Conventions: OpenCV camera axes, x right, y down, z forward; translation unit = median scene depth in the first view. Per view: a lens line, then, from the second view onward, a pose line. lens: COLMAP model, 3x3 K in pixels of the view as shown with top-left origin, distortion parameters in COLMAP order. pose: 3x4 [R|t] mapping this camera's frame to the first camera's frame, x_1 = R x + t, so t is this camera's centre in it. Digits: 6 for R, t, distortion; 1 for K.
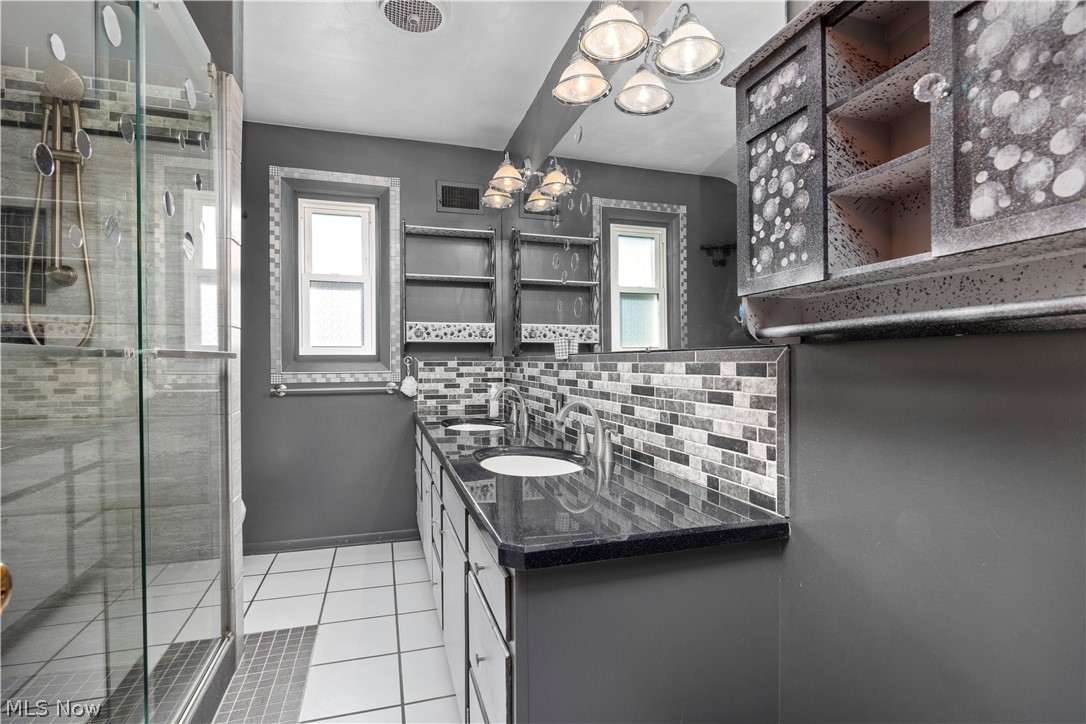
lens RADIAL K [[522.7, 0, 542.5], [0, 522.7, 363.0], [0, 0, 1]] dist [-0.009068, -0.000029]
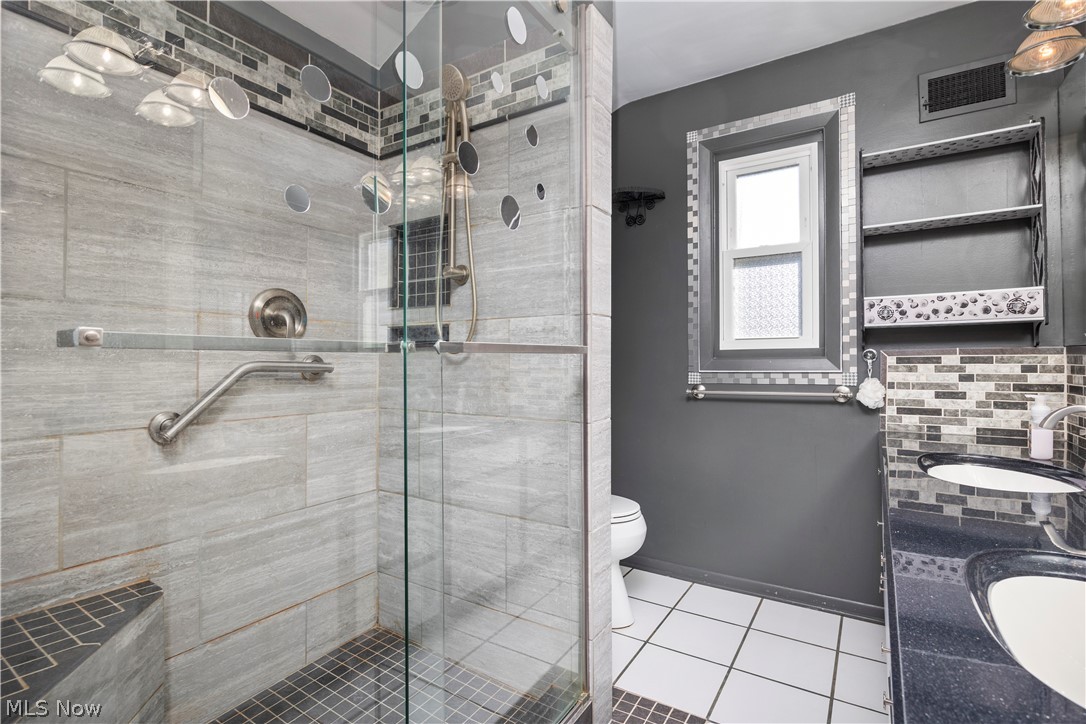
lens RADIAL K [[522.7, 0, 542.5], [0, 522.7, 363.0], [0, 0, 1]] dist [-0.009068, -0.000029]
pose [[0.648579, -0.001523, -0.761145, -0.017745], [0.004706, 0.999987, 0.002009, 0.002222], [0.761132, -0.004885, 0.648578, 0.237736]]
